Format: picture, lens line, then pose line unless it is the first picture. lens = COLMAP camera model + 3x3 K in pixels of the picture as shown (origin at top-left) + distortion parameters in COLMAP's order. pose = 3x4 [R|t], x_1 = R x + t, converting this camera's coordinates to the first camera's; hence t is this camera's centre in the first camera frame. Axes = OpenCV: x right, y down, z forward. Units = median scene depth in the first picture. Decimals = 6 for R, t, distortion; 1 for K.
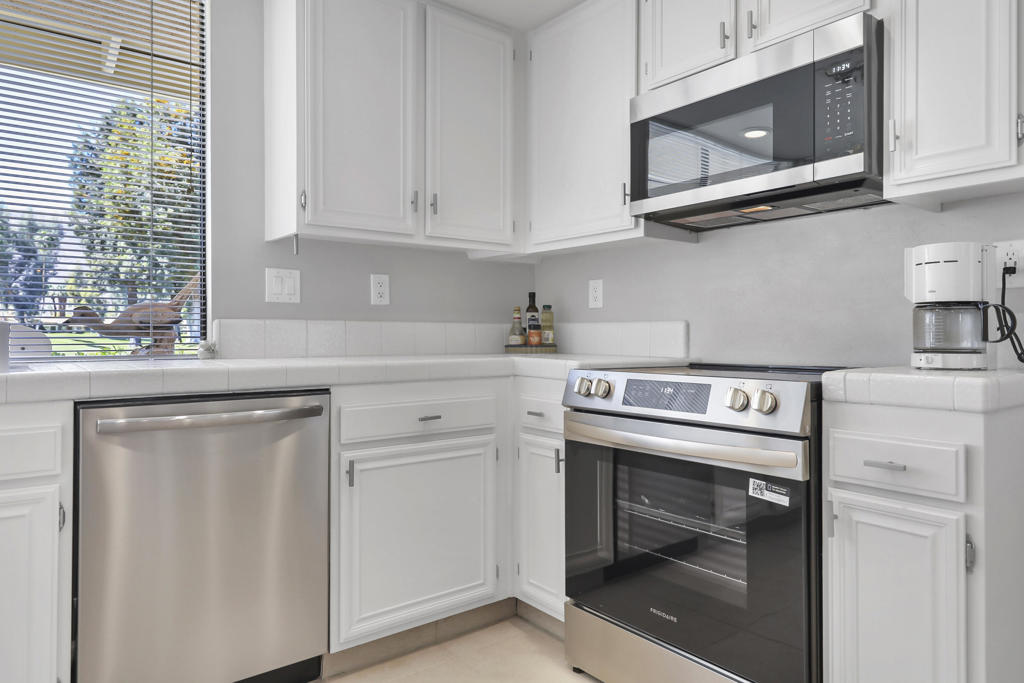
lens RADIAL K [[659.5, 0, 482.2], [0, 659.5, 310.5], [0, 0, 1]] dist [0.011867, 0.001090]
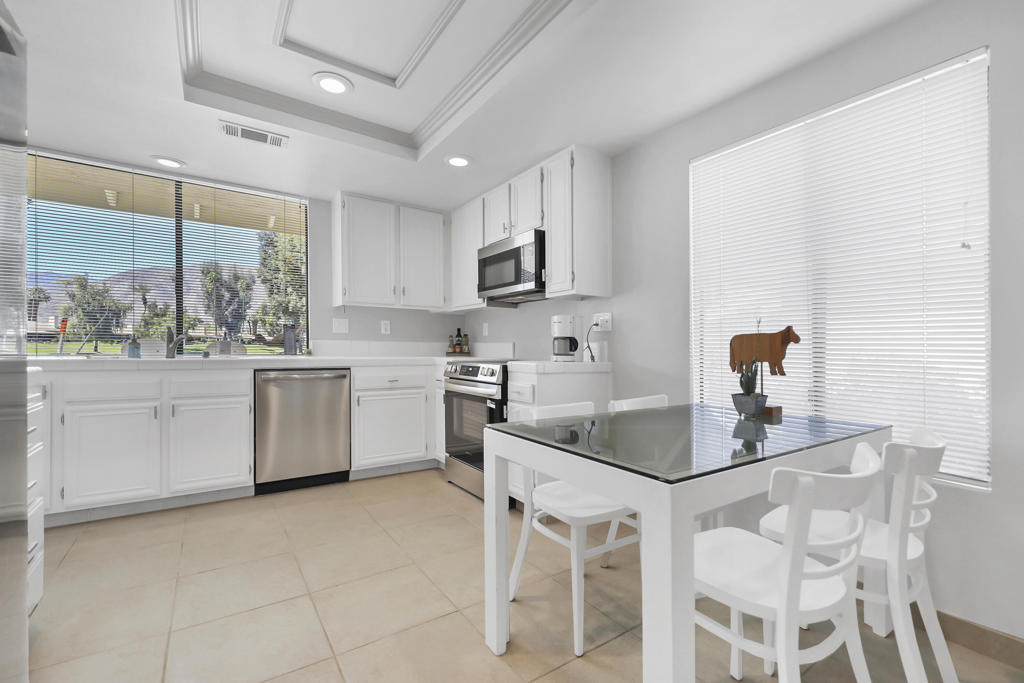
lens RADIAL K [[471.9, 0, 512.0], [0, 471.9, 341.5], [0, 0, 1]] dist [0.000001, -0.000239]
pose [[0.997757, 0.008283, -0.066431, 0.486112], [-0.006825, 0.999732, 0.022134, -0.027058], [0.066596, -0.021631, 0.997546, -0.736723]]
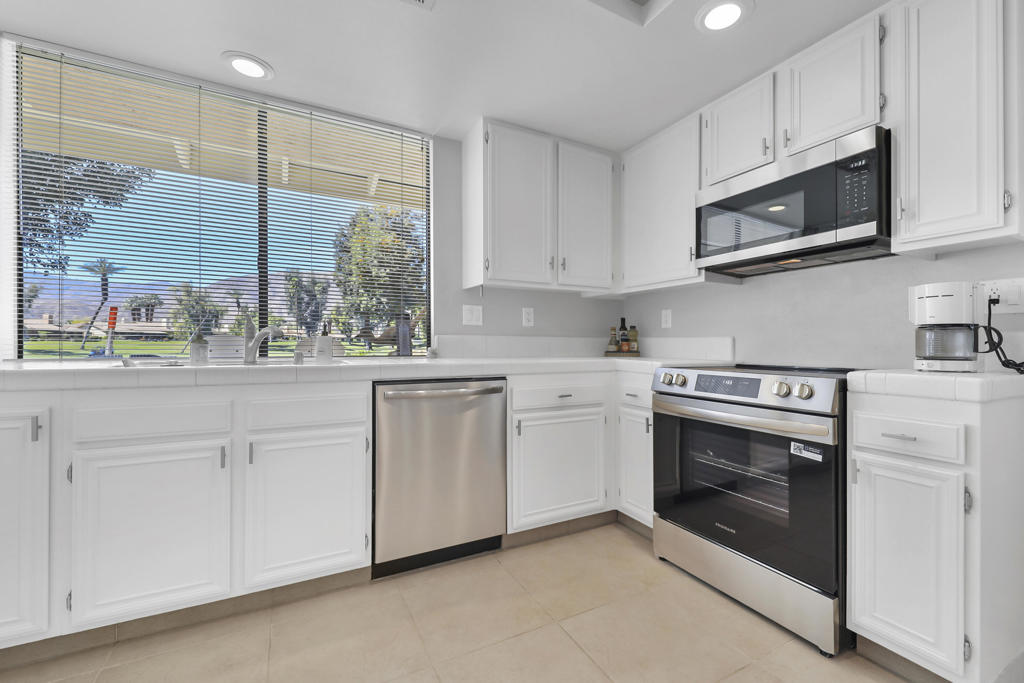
lens RADIAL K [[414.0, 0, 495.6], [0, 414.0, 330.2], [0, 0, 1]] dist [0.012929, -0.005709]
pose [[0.984374, -0.000815, -0.176087, -0.068385], [0.001448, 0.999993, 0.003463, -0.003314], [0.176083, -0.003663, 0.984368, -0.038136]]
